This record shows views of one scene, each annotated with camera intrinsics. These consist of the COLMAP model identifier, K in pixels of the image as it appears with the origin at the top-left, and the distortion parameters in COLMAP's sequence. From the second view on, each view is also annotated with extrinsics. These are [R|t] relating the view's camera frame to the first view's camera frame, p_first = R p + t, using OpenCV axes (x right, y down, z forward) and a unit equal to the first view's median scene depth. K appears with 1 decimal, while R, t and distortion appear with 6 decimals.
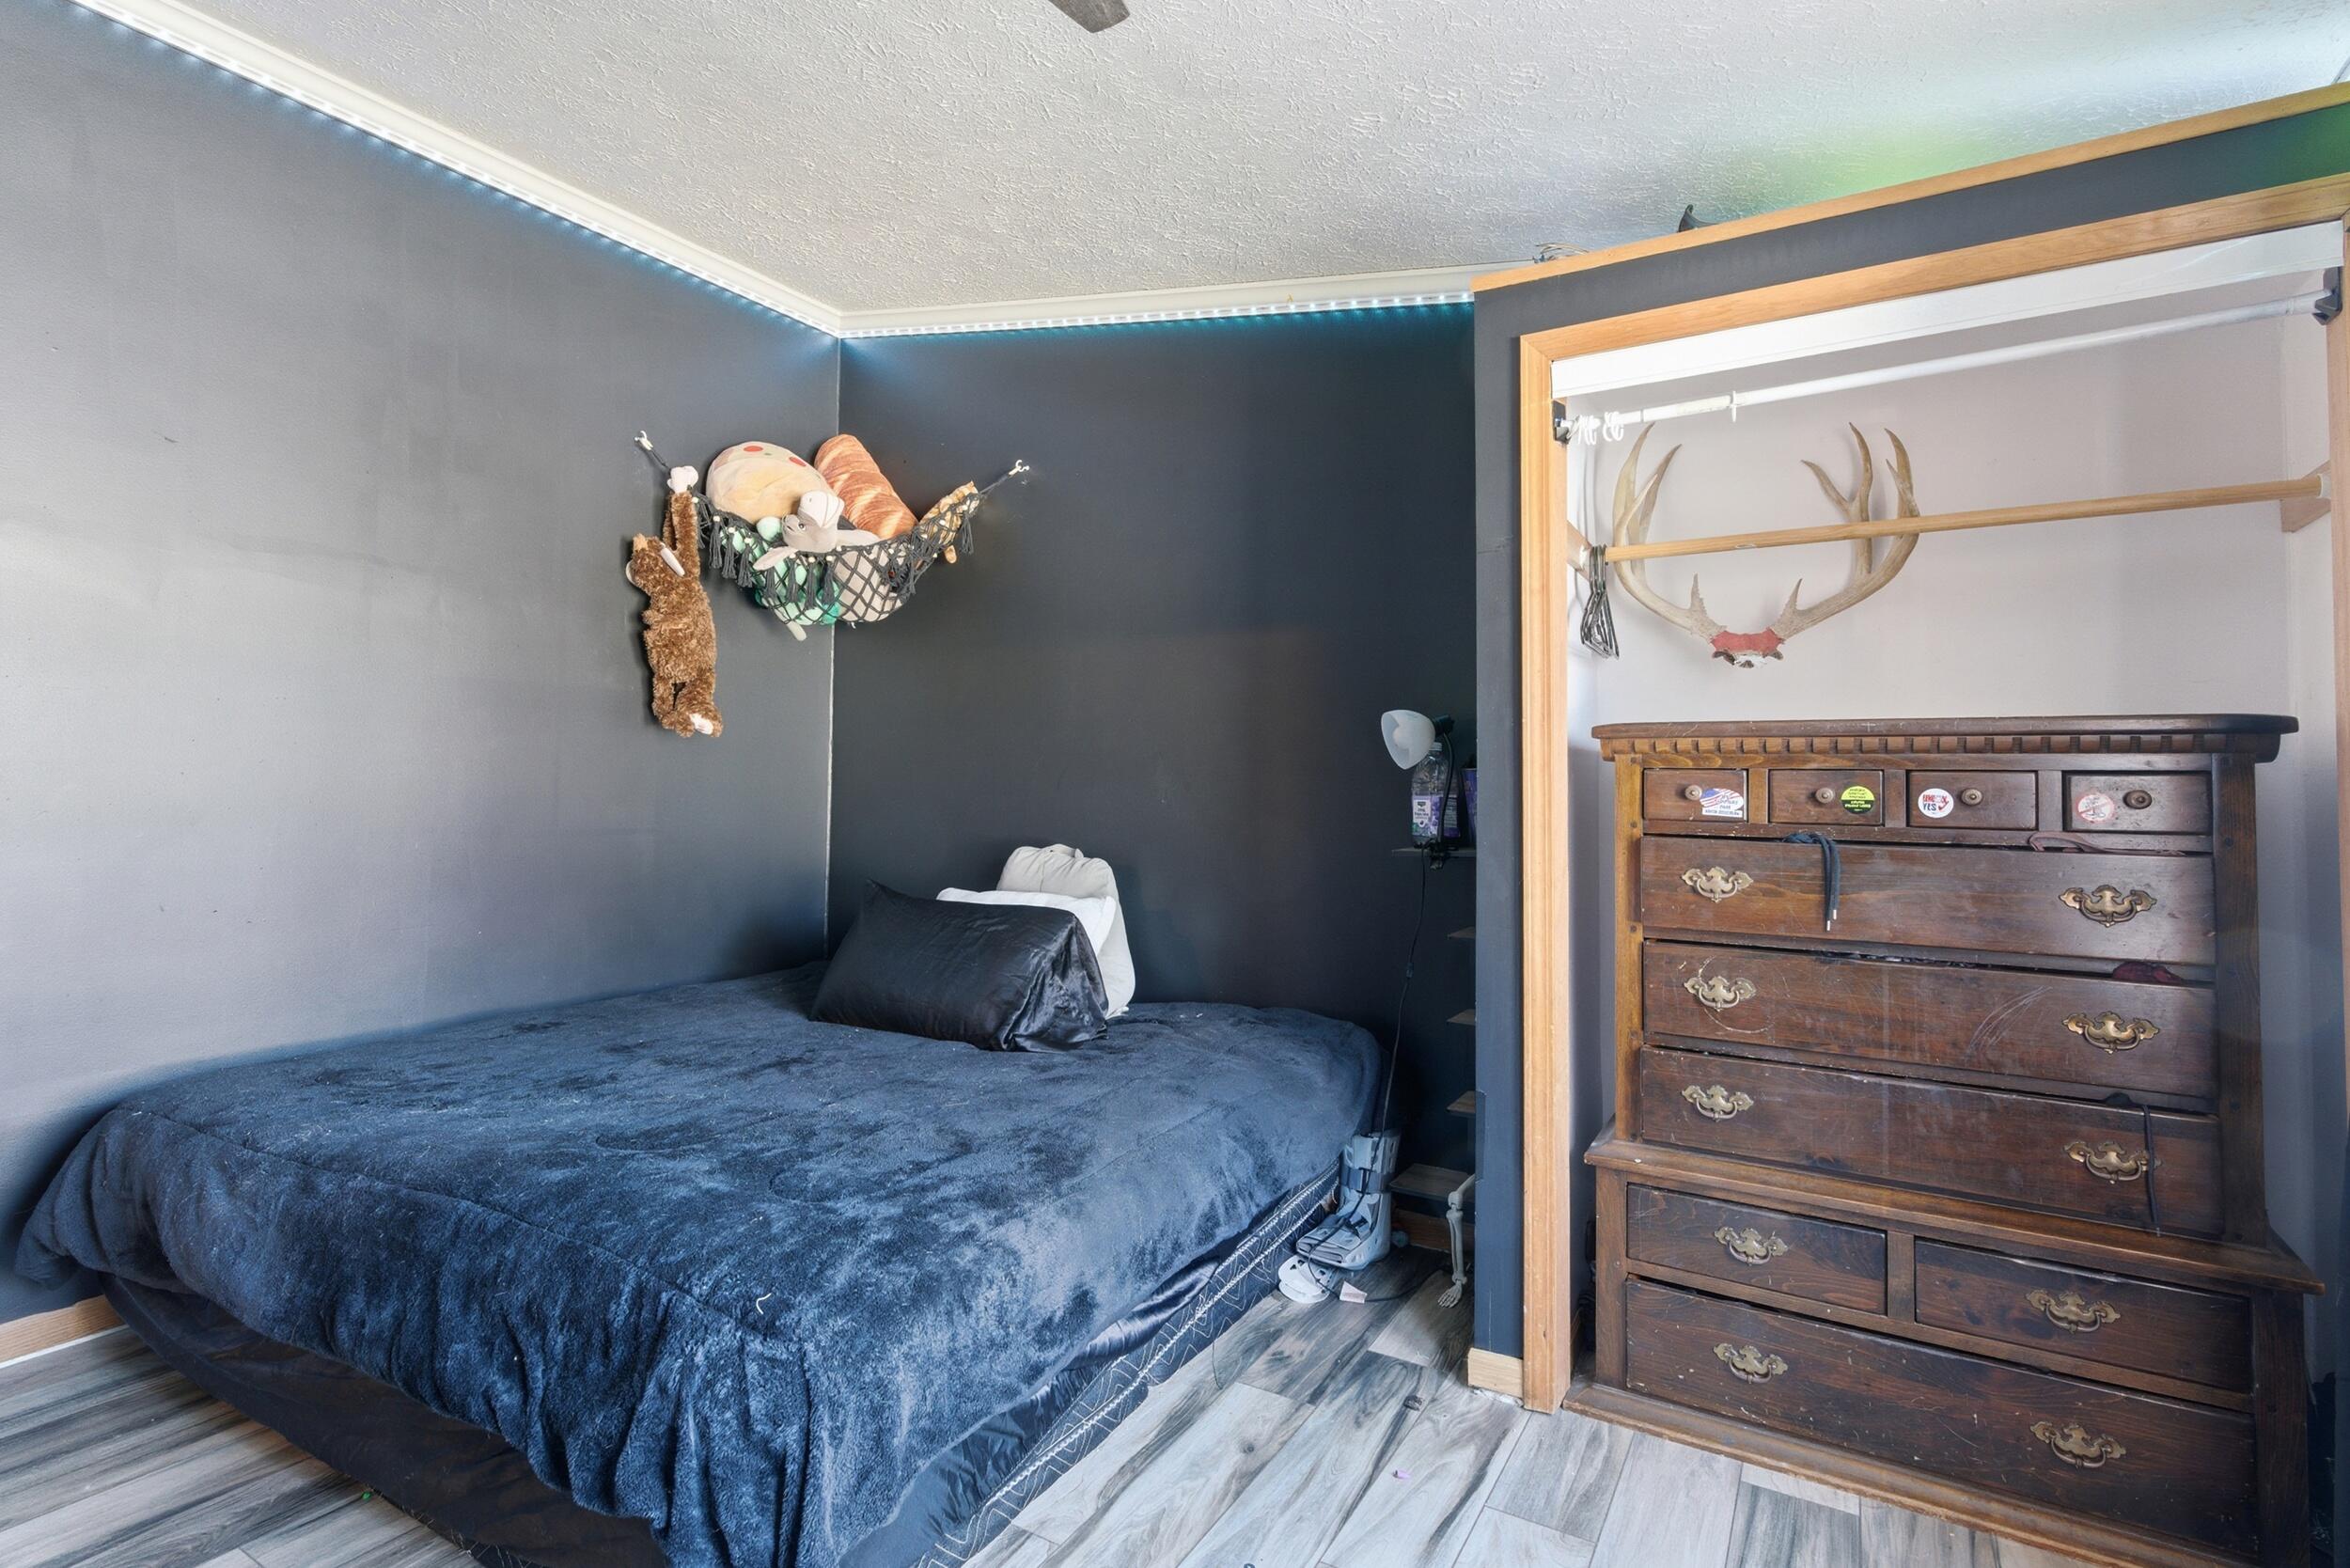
lens RADIAL K [[1133.1, 0, 1169.0], [0, 1133.1, 747.8], [0, 0, 1]] dist [-0.000594, 0.000026]
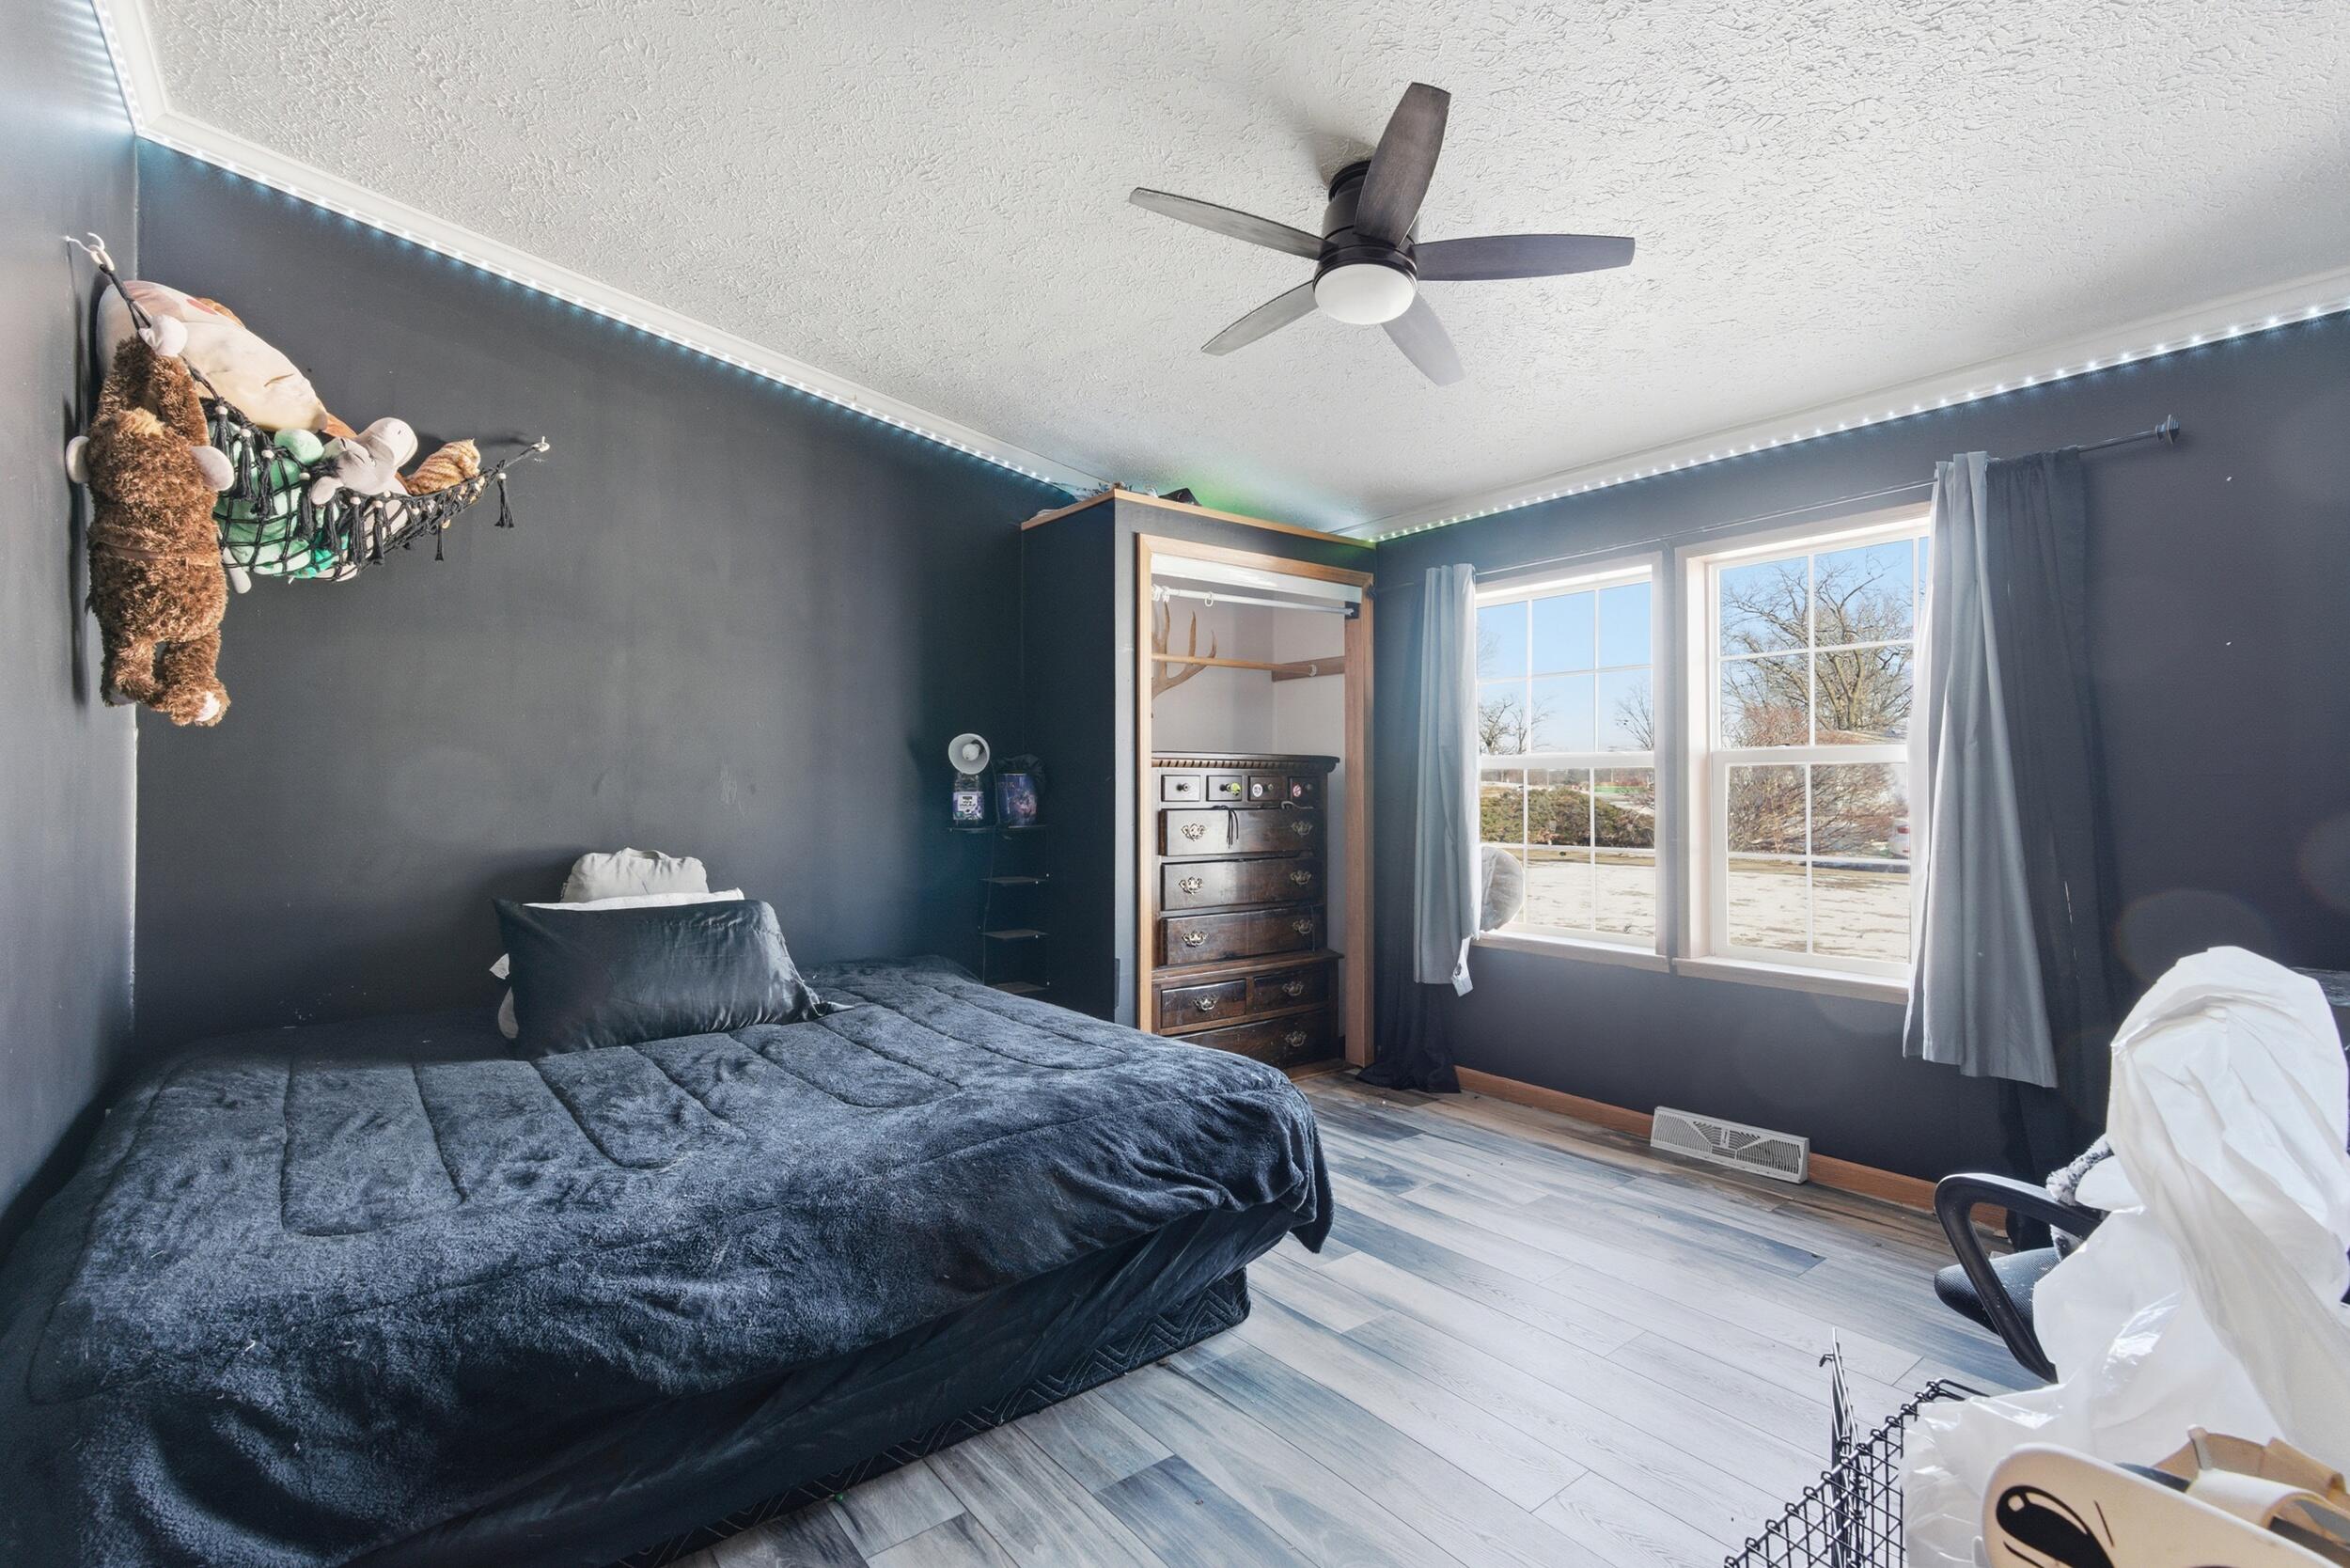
lens RADIAL K [[1067.5, 0, 1175.0], [0, 1067.5, 784.0], [0, 0, 1]] dist [0.000148, 0.000104]
pose [[0.352531, -0.006697, 0.935776, -1.272497], [-0.021800, 0.999644, 0.015366, 0.005995], [-0.935546, -0.025817, 0.352260, 0.346829]]
